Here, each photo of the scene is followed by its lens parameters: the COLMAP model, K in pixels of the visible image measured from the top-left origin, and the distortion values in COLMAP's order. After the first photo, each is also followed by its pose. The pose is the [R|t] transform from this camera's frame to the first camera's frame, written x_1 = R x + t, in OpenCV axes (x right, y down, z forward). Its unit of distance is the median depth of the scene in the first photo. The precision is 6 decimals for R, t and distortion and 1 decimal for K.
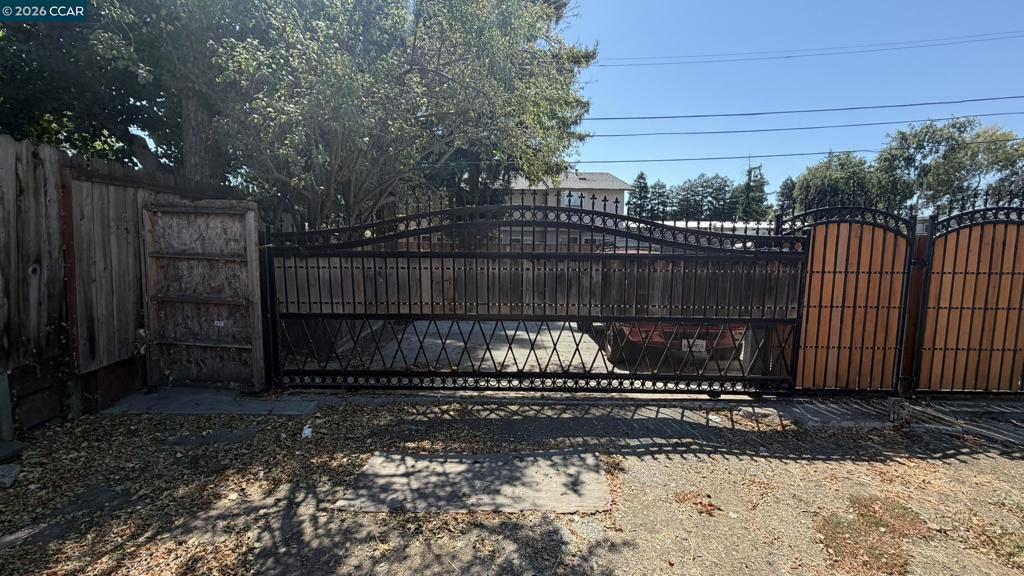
lens RADIAL K [[407.9, 0, 507.7], [0, 407.9, 287.1], [0, 0, 1]] dist [0.000668, 0.000114]
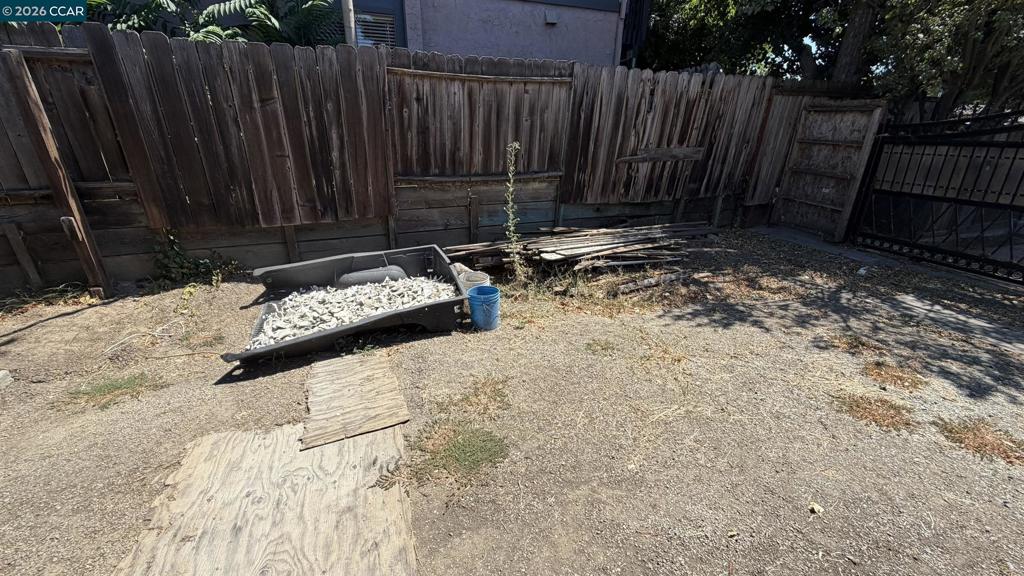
lens RADIAL K [[407.9, 0, 507.7], [0, 407.9, 287.1], [0, 0, 1]] dist [0.000668, 0.000114]
pose [[0.313895, 0.338432, -0.887093, 0.375186], [-0.101842, 0.940926, 0.322933, 0.059883], [0.943980, -0.011024, 0.329818, -0.600106]]
